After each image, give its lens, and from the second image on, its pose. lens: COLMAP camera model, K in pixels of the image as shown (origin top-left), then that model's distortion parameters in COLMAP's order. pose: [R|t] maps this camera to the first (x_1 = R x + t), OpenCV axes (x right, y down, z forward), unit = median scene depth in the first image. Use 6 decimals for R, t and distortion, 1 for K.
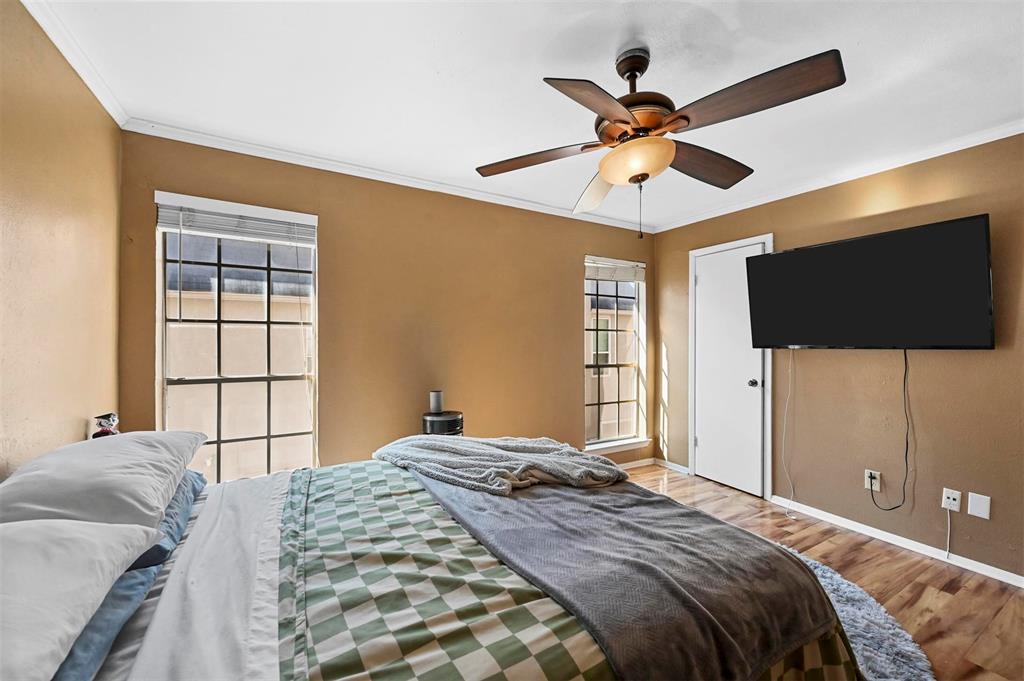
lens RADIAL K [[401.6, 0, 516.5], [0, 401.6, 343.9], [0, 0, 1]] dist [-0.003378, -0.000093]
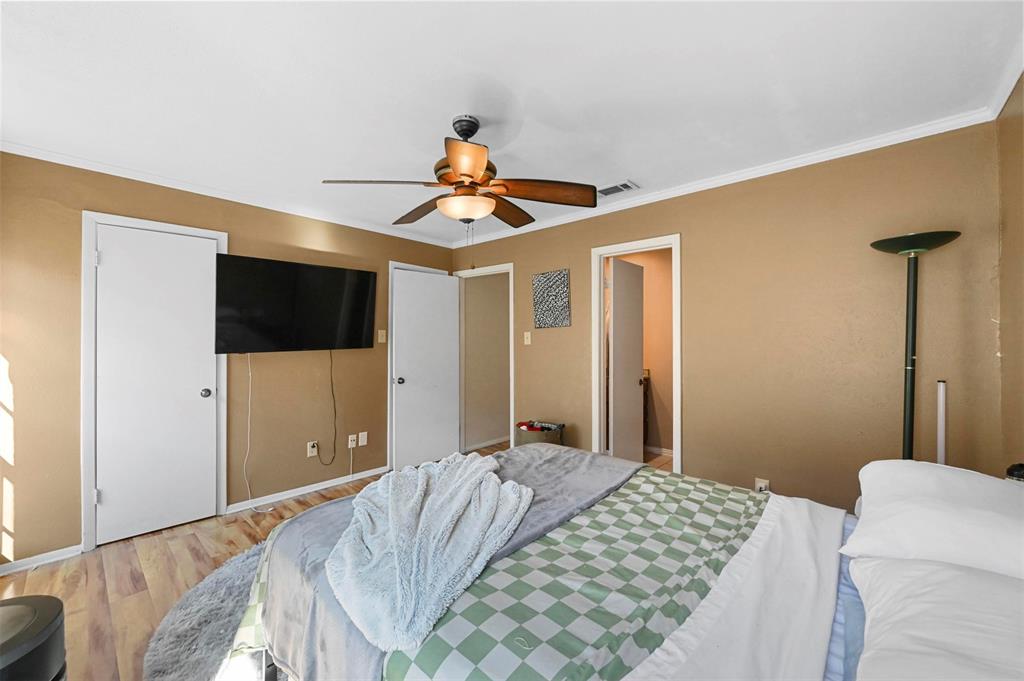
lens RADIAL K [[401.6, 0, 514.0], [0, 401.6, 336.5], [0, 0, 1]] dist [-0.003378, -0.000093]
pose [[-0.306391, 0.001217, 0.951905, -0.493052], [0.011338, 0.999933, 0.002371, -0.023846], [-0.951838, 0.011519, -0.306385, 0.647200]]
